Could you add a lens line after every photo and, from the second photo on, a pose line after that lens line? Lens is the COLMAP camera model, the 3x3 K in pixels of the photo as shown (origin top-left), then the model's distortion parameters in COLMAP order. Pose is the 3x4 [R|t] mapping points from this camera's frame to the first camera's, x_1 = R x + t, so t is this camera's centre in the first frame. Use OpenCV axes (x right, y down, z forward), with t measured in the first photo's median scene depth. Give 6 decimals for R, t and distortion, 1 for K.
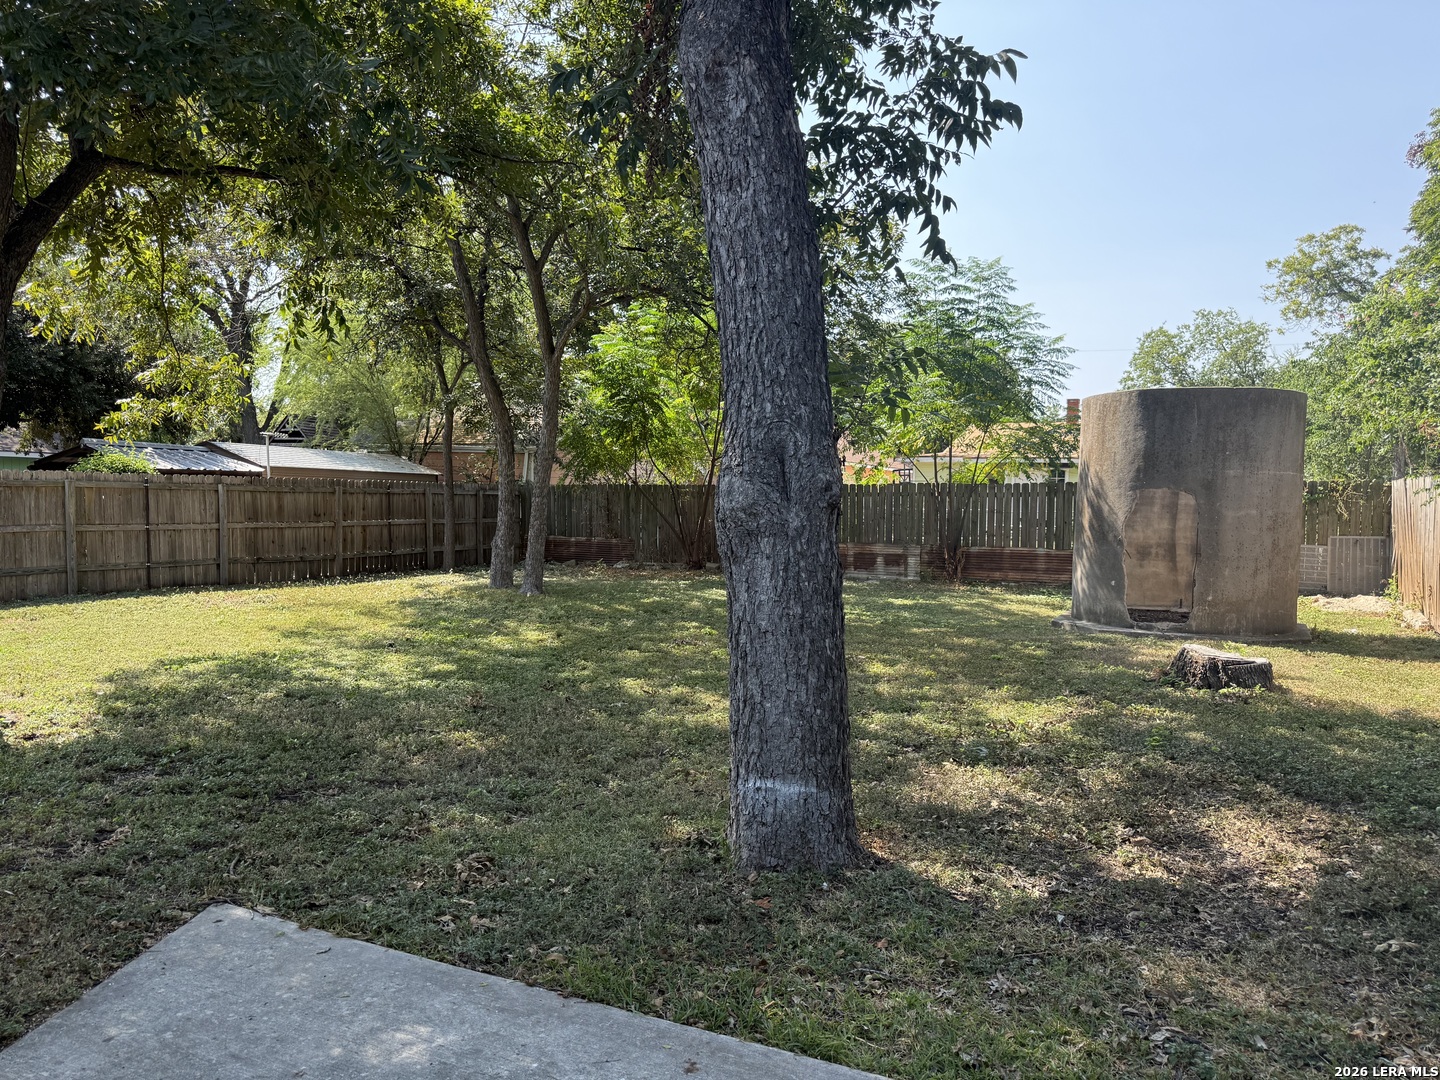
lens RADIAL K [[1026.3, 0, 718.5], [0, 1026.3, 541.7], [0, 0, 1]] dist [0.002848, 0.000022]
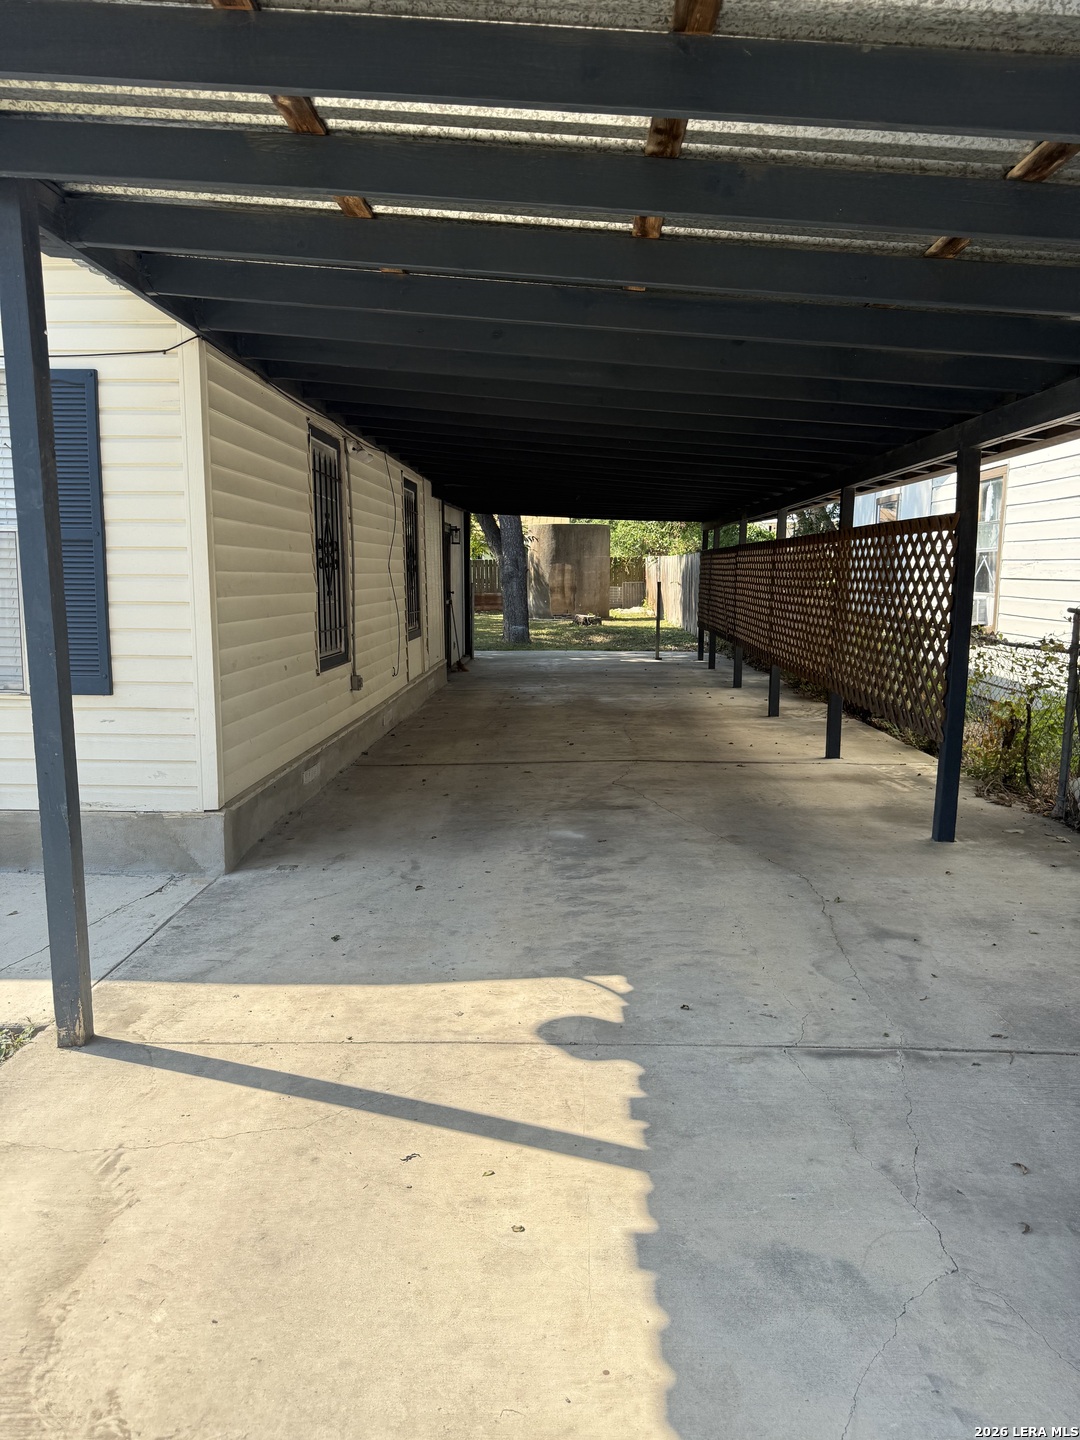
lens RADIAL K [[1026.3, 0, 540.3], [0, 1026.3, 720.1], [0, 0, 1]] dist [0.002848, 0.000022]
pose [[0.905299, -0.082786, 0.416630, -0.612651], [0.039161, 0.992913, 0.112203, 0.040627], [-0.422966, -0.085262, 0.902125, -1.130246]]
